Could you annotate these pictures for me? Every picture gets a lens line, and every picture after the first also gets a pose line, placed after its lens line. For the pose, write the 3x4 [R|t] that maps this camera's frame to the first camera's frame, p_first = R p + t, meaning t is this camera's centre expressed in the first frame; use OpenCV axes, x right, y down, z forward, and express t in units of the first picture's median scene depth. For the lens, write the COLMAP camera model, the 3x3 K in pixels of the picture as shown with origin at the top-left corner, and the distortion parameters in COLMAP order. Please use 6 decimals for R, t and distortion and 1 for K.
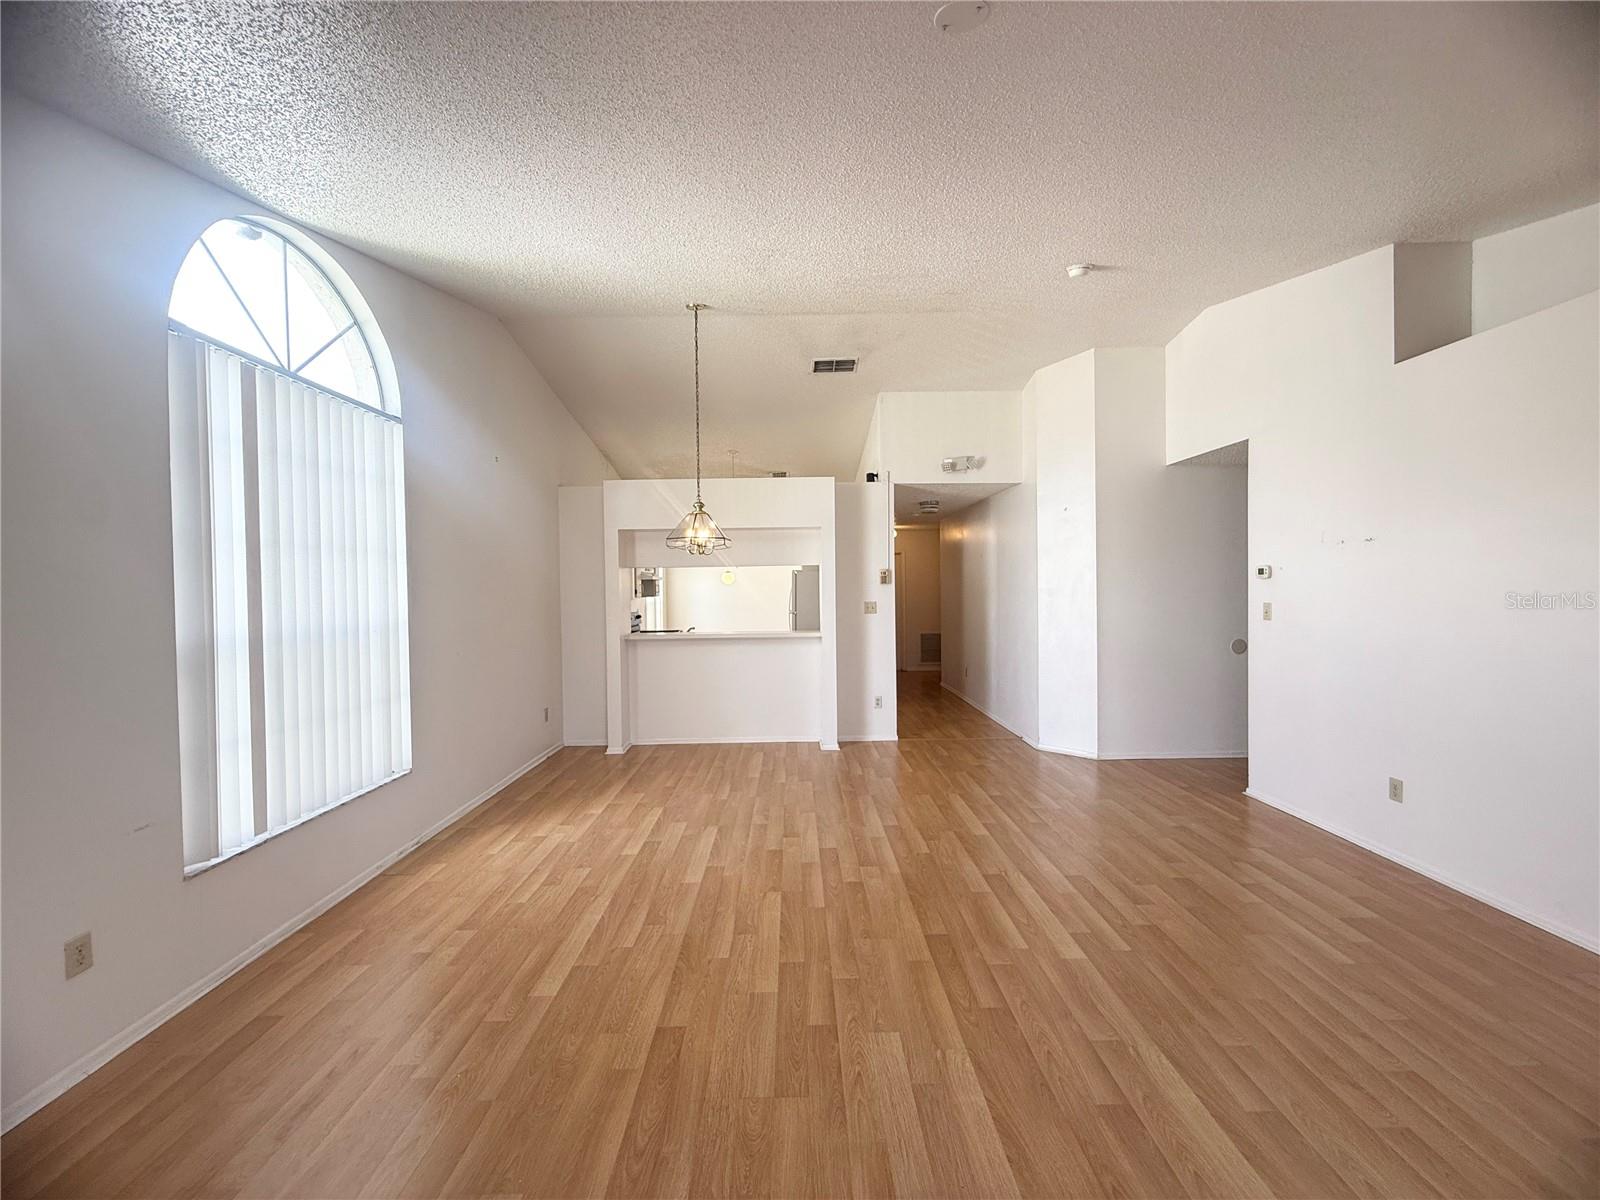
lens RADIAL K [[635.4, 0, 798.2], [0, 635.4, 598.6], [0, 0, 1]] dist [-0.001056, -0.000125]
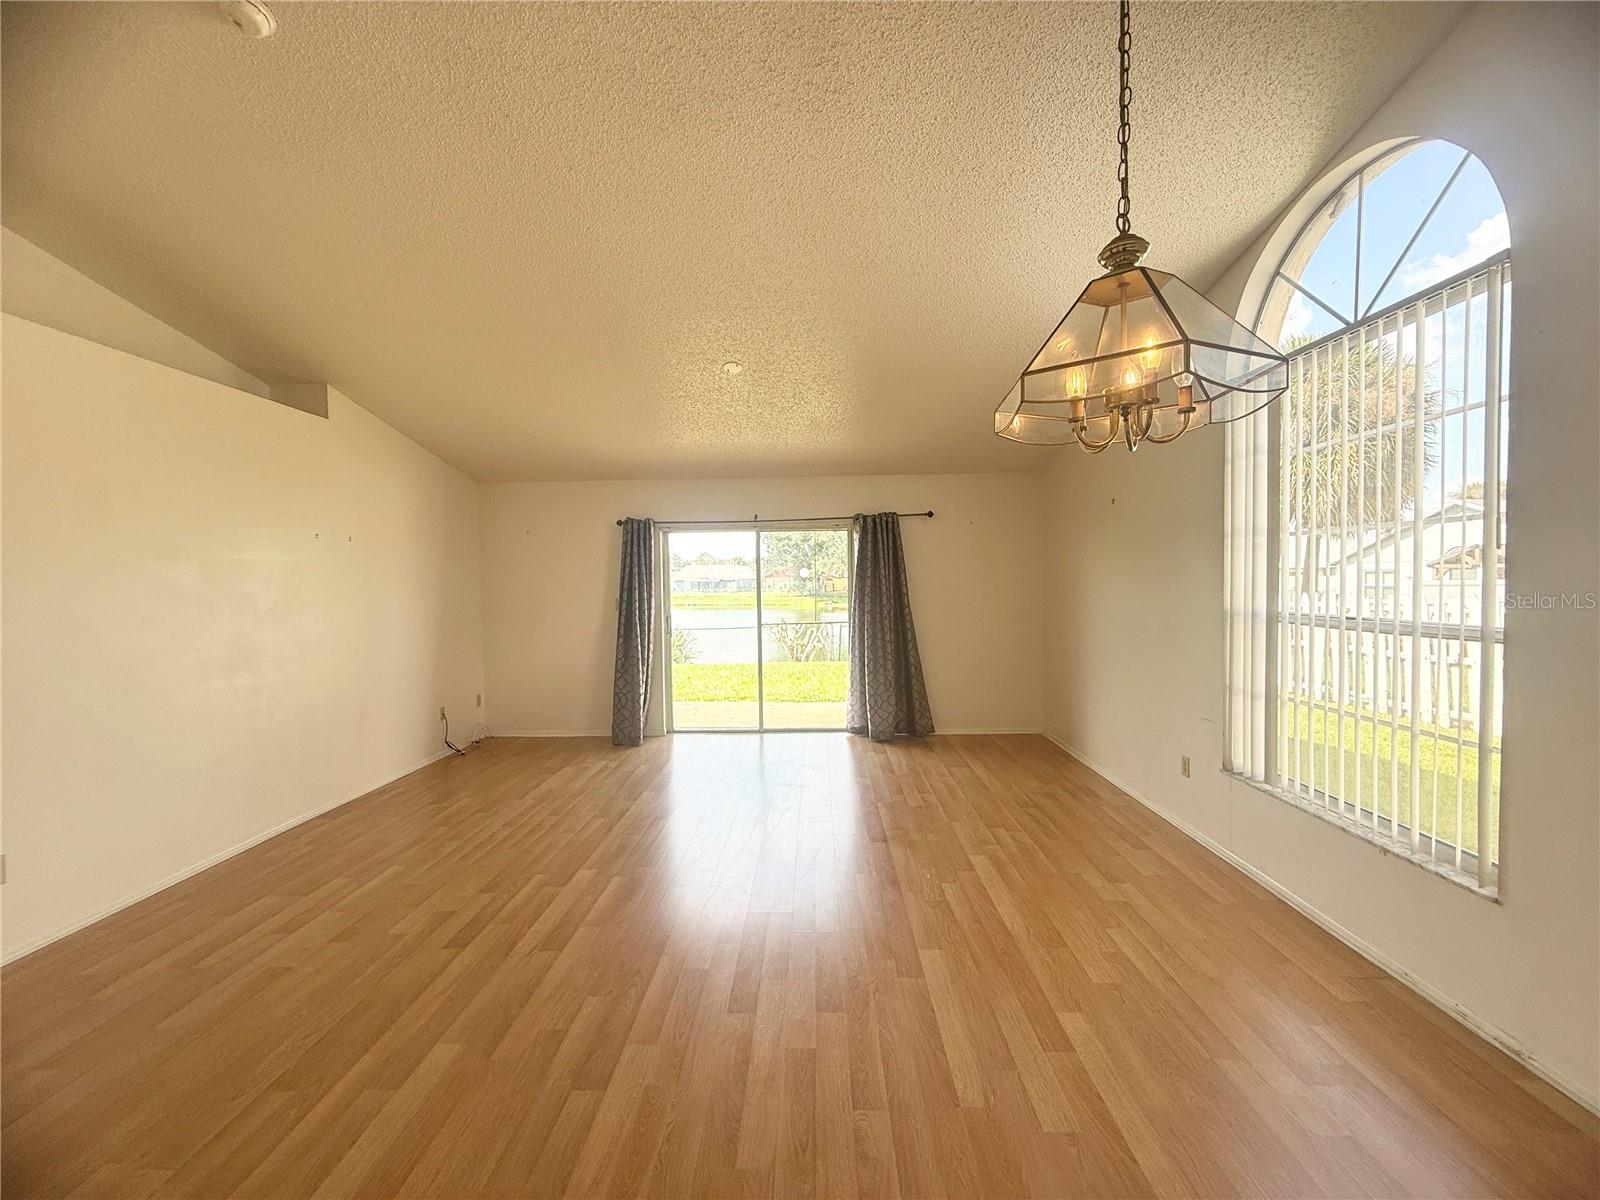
lens RADIAL K [[635.4, 0, 798.2], [0, 635.4, 598.6], [0, 0, 1]] dist [-0.001056, -0.000125]
pose [[-0.999049, 0.024723, 0.035912, -0.044873], [0.026431, 0.998503, 0.047890, -0.035126], [-0.034674, 0.048793, -0.998207, 1.875318]]
